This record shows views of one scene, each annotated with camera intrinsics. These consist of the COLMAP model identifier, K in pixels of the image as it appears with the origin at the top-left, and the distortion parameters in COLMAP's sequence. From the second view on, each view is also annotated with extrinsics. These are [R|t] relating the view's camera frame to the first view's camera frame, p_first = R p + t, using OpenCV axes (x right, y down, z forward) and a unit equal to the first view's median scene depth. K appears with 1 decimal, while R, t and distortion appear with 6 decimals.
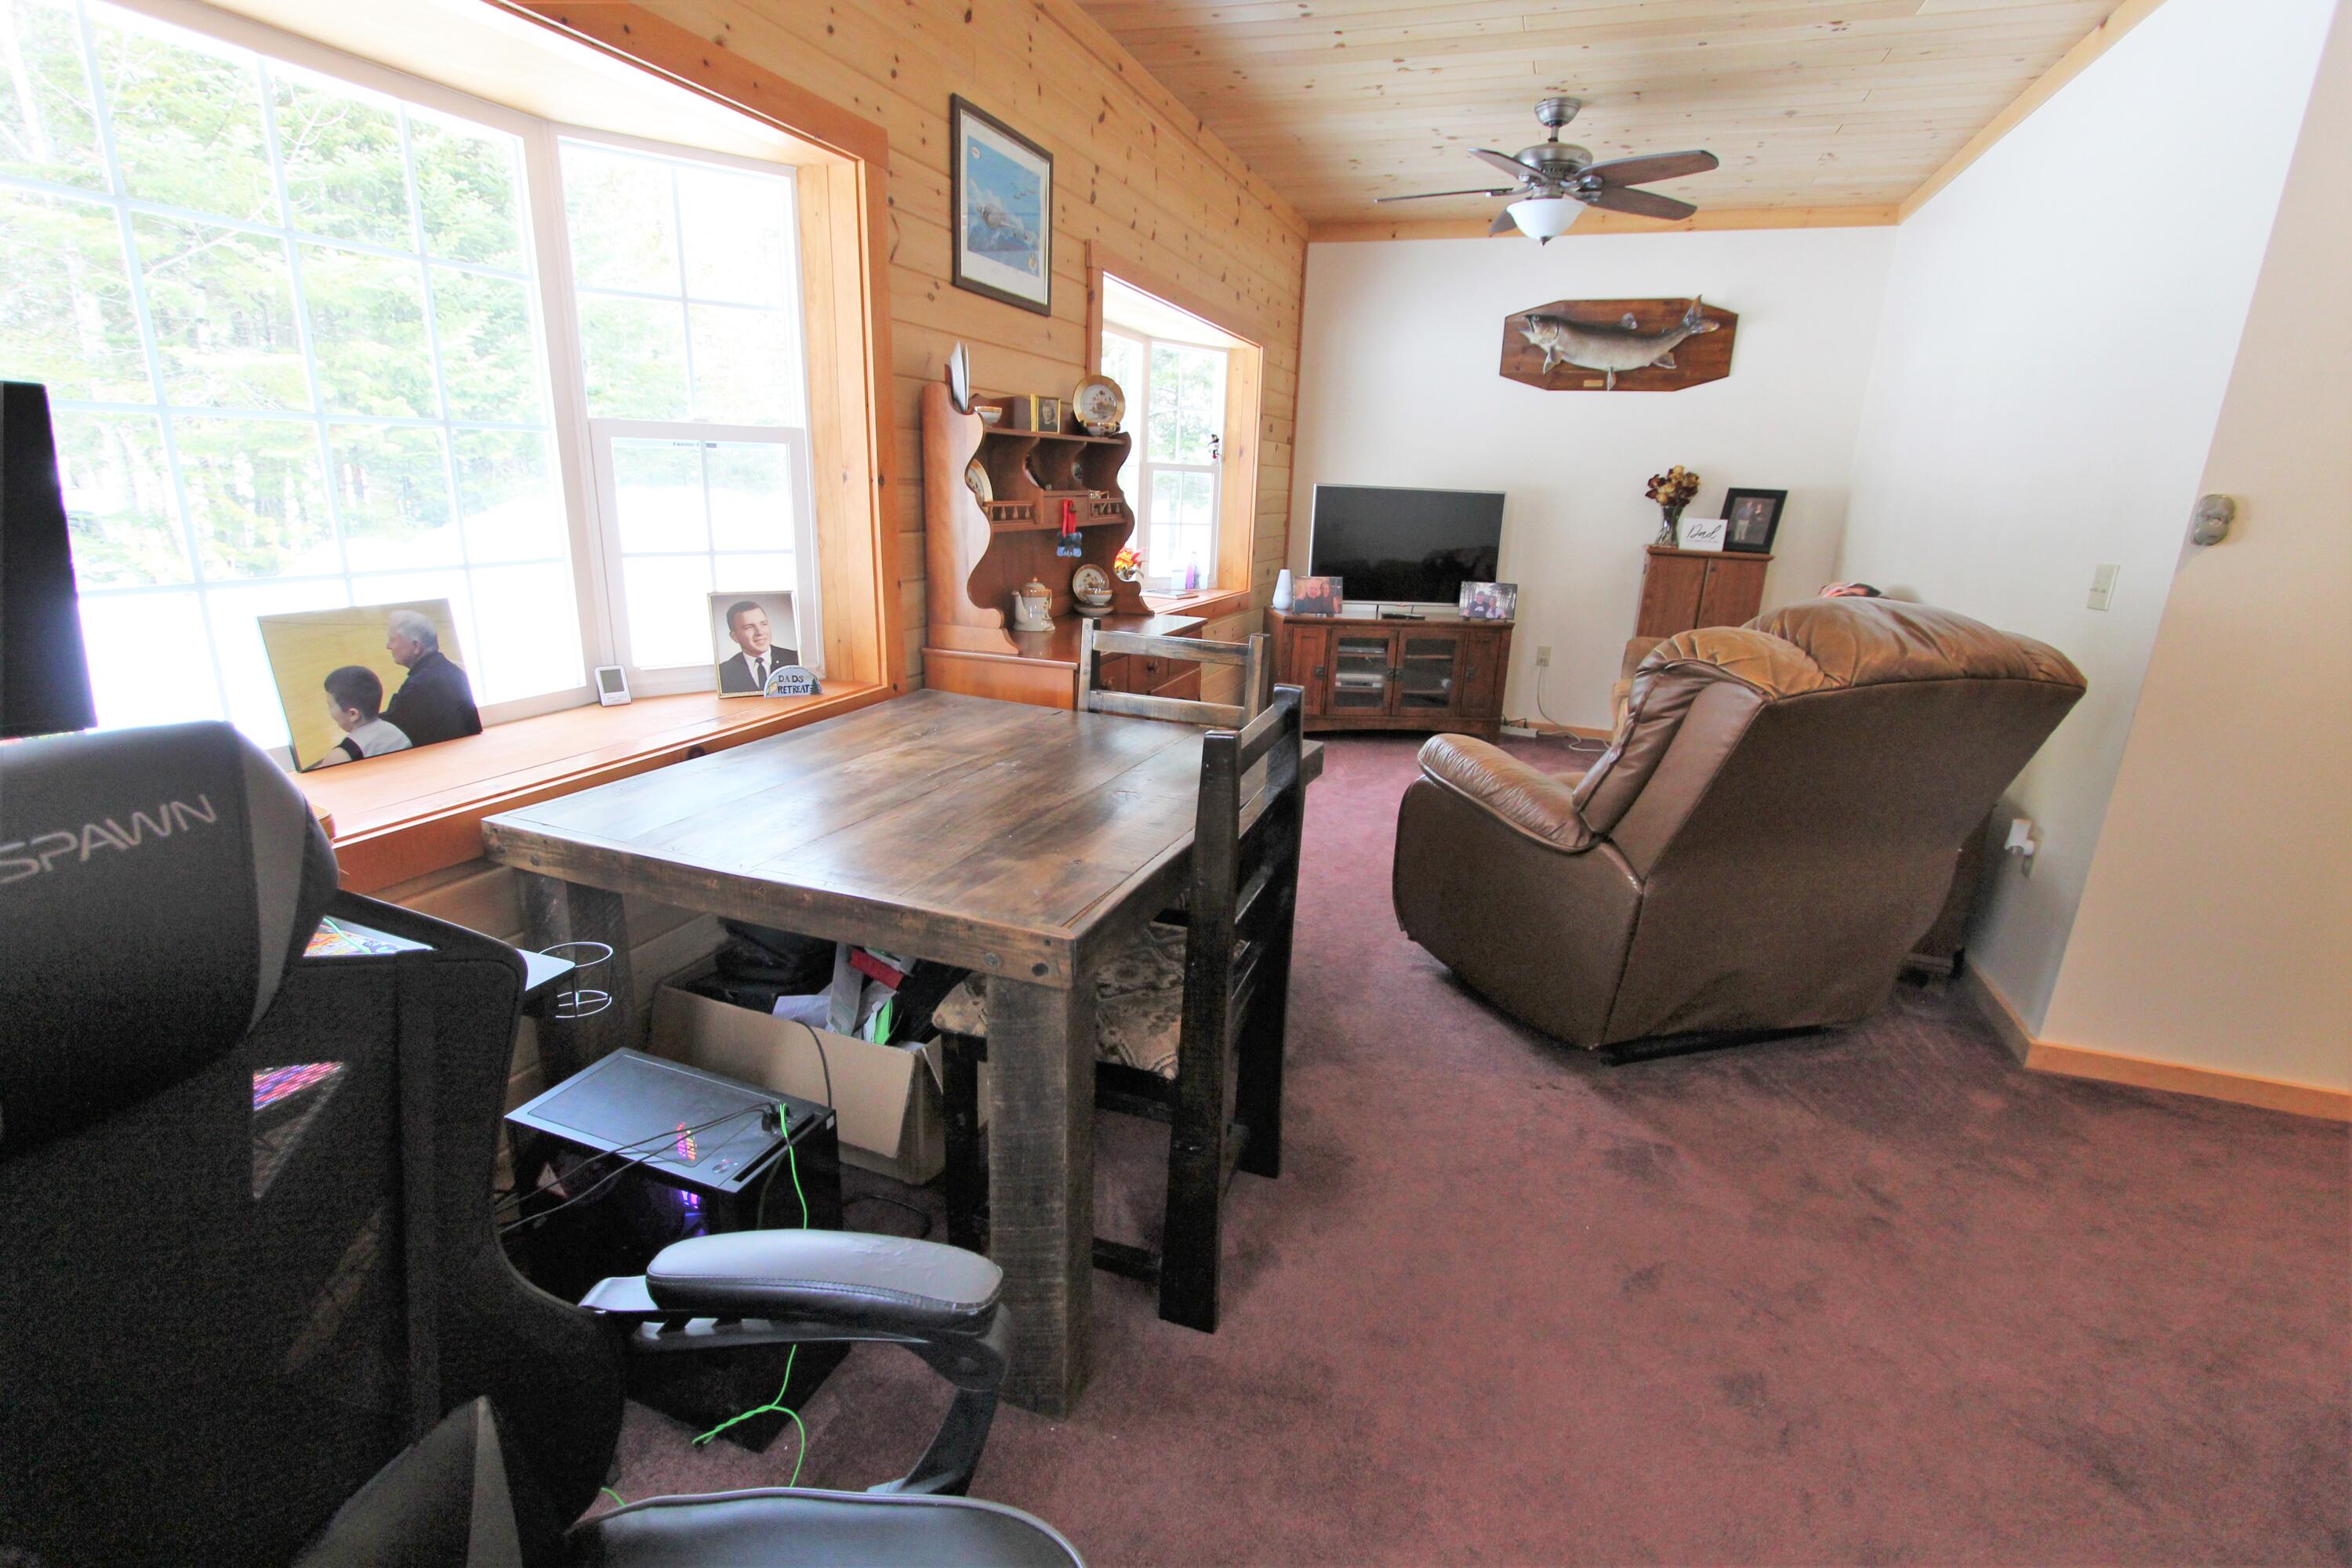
lens RADIAL K [[1086.6, 0, 1175.5], [0, 1086.6, 788.1], [0, 0, 1]] dist [-0.016830, 0.002570]
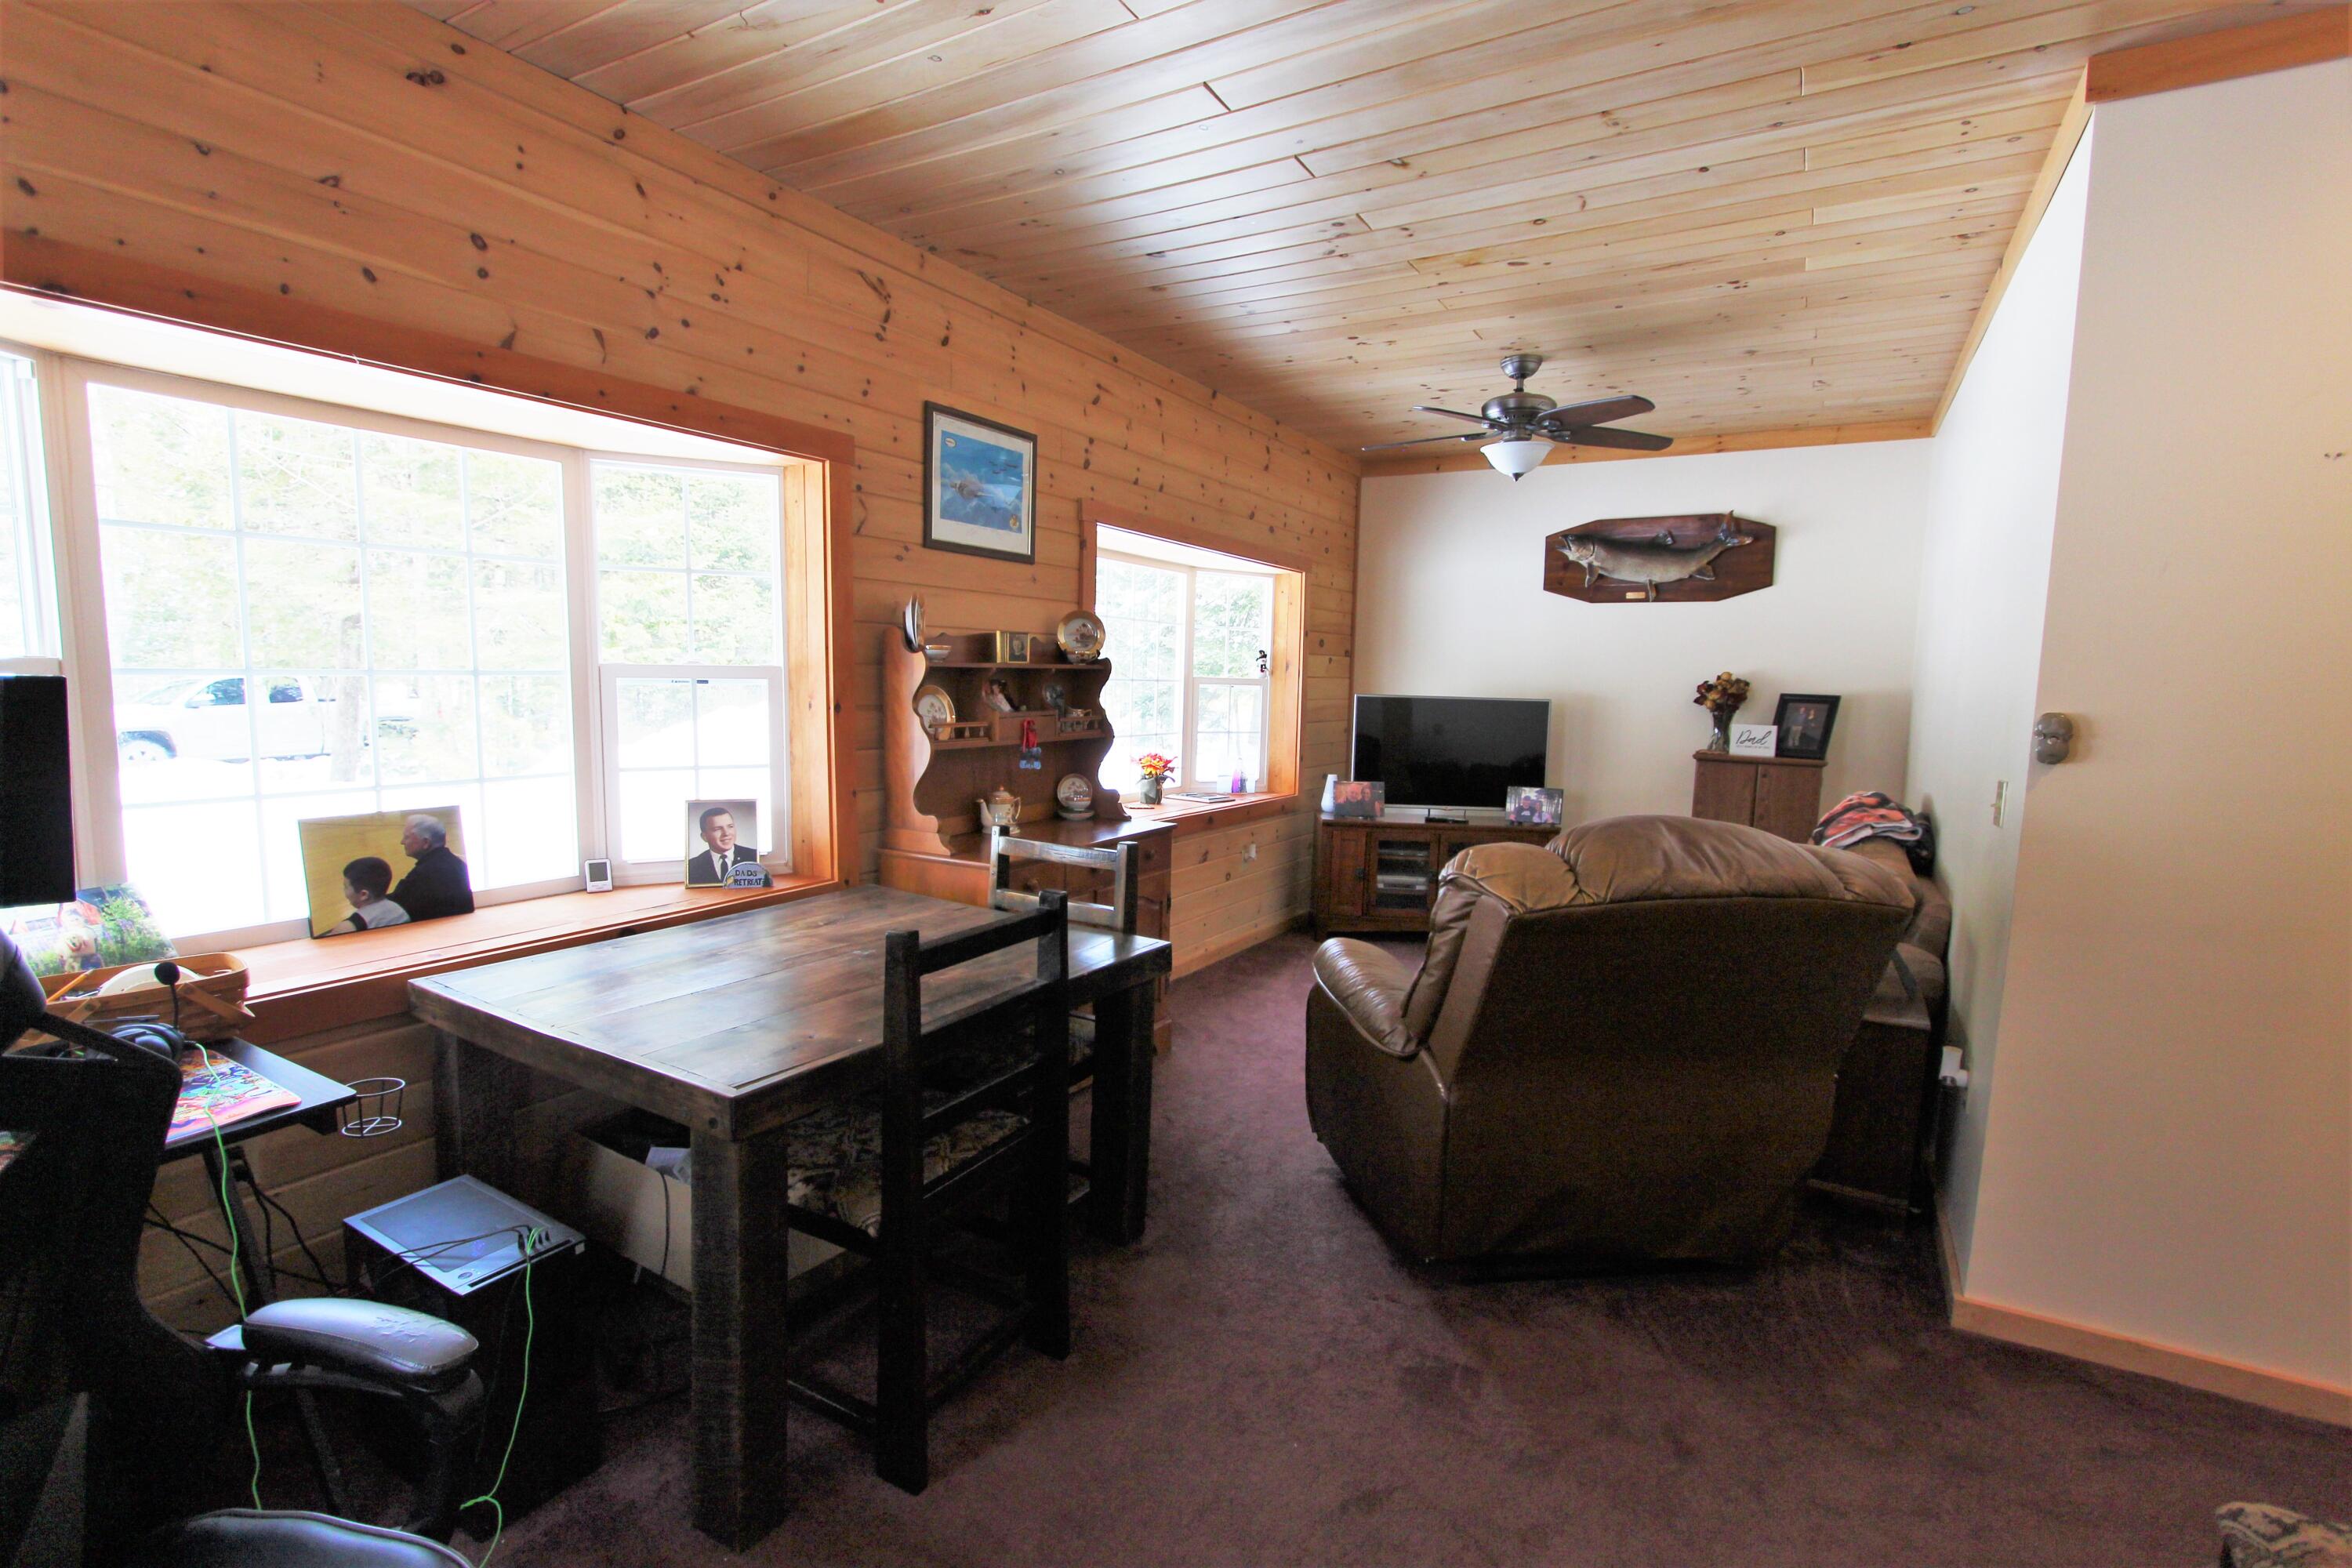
lens RADIAL K [[1086.6, 0, 1173.6], [0, 1086.6, 787.8], [0, 0, 1]] dist [-0.016830, 0.002570]
pose [[0.983447, 0.005583, -0.181110, 0.303635], [-0.037488, 0.984169, -0.173223, -0.005374], [0.177276, 0.177145, 0.968087, -0.069992]]
